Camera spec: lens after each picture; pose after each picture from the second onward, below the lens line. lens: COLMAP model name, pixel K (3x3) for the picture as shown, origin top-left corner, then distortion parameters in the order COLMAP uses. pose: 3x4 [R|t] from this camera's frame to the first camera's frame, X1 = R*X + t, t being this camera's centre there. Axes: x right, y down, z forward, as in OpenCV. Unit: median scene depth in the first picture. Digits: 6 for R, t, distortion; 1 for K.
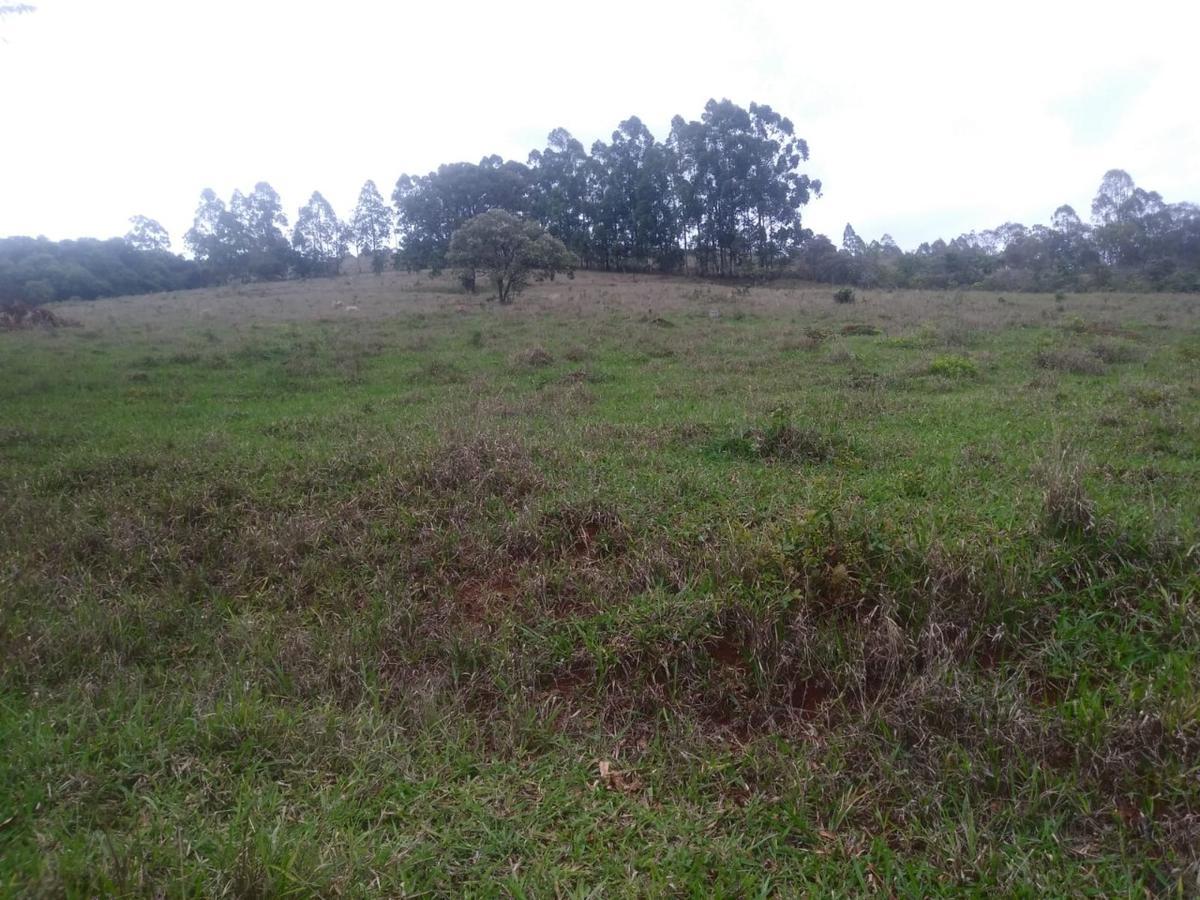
lens RADIAL K [[976.7, 0, 609.8], [0, 976.7, 452.3], [0, 0, 1]] dist [0.038307, -0.068388]
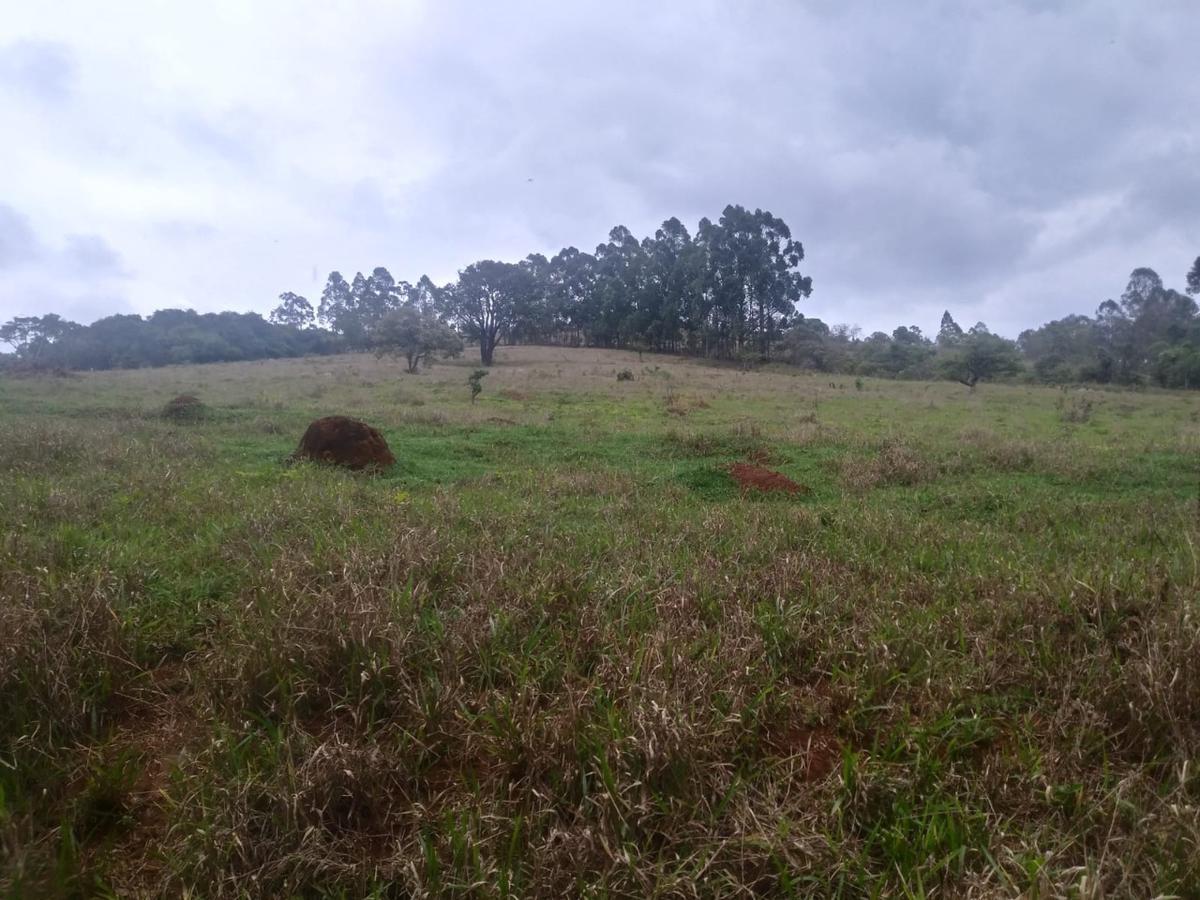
lens RADIAL K [[976.7, 0, 627.2], [0, 976.7, 459.1], [0, 0, 1]] dist [0.038307, -0.068388]
pose [[0.989080, 0.041455, -0.141429, 0.163374], [-0.051335, 0.996436, -0.066937, 0.017190], [0.138150, 0.073466, 0.987683, -0.123361]]
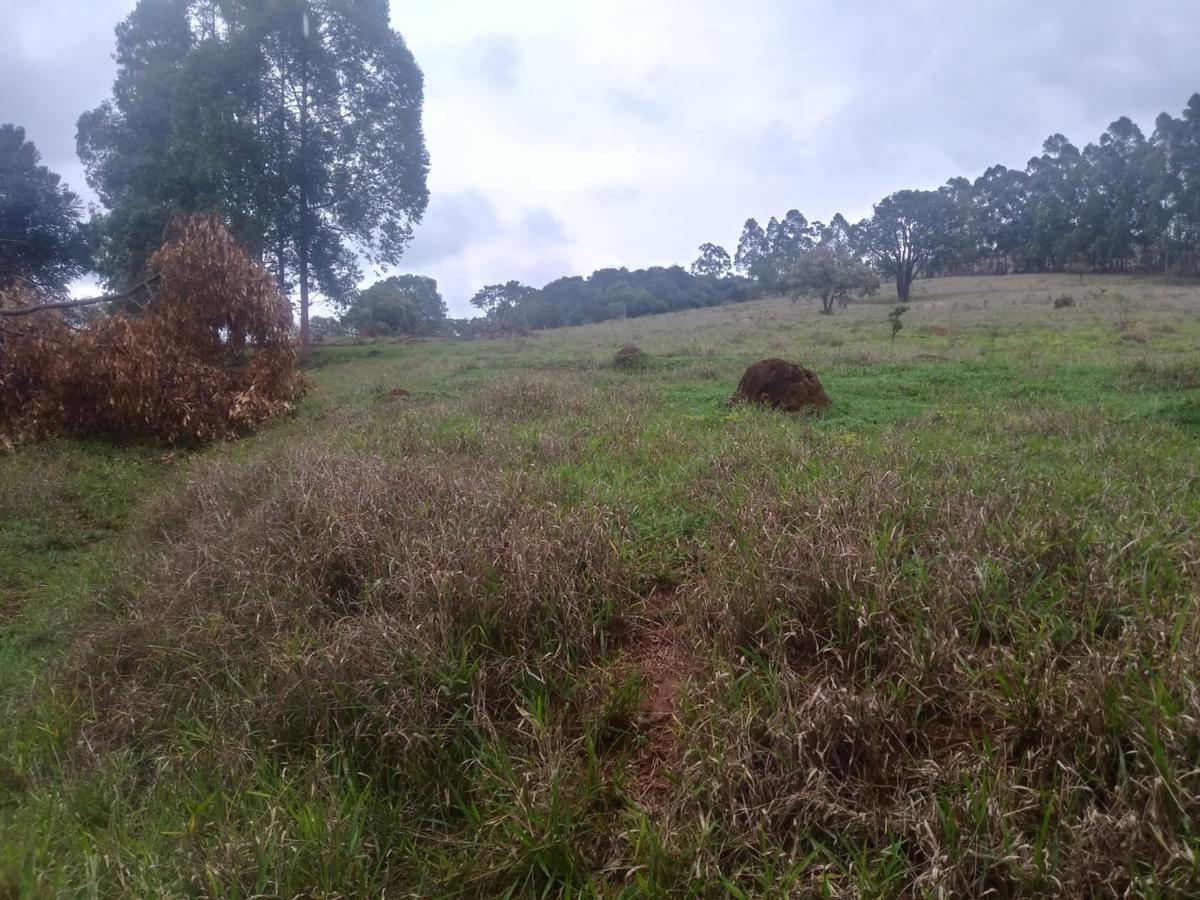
lens RADIAL K [[976.7, 0, 620.0], [0, 976.7, 453.2], [0, 0, 1]] dist [0.038307, -0.068388]
pose [[0.844284, 0.048023, -0.533740, 0.160862], [-0.051190, 0.998649, 0.008878, 0.017317], [0.533446, 0.019827, 0.845602, -0.122872]]
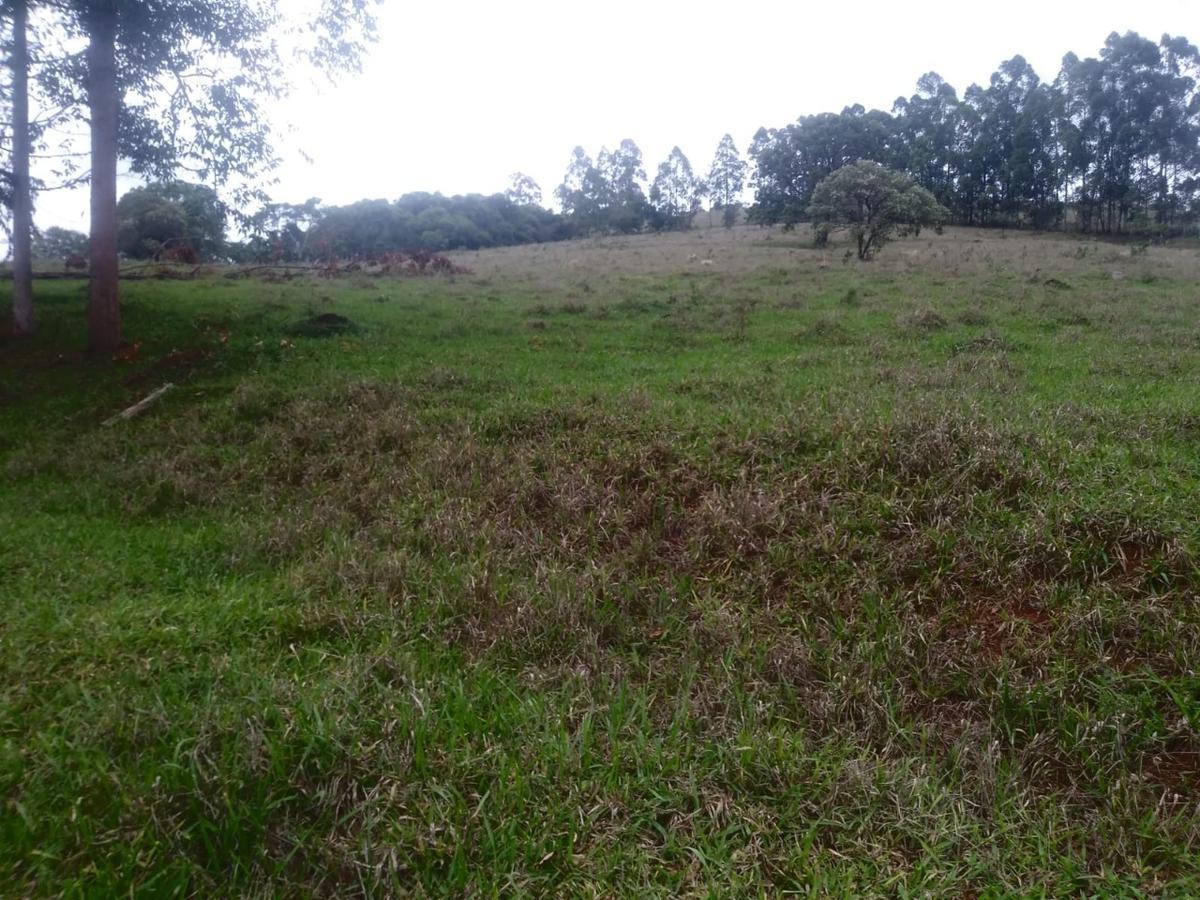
lens RADIAL K [[976.7, 0, 605.3], [0, 976.7, 449.8], [0, 0, 1]] dist [0.038307, -0.068388]
pose [[0.939412, 0.083207, -0.332539, -0.001961], [-0.069128, 0.996147, 0.053968, -0.000191], [0.335749, -0.027710, 0.941544, 0.001309]]
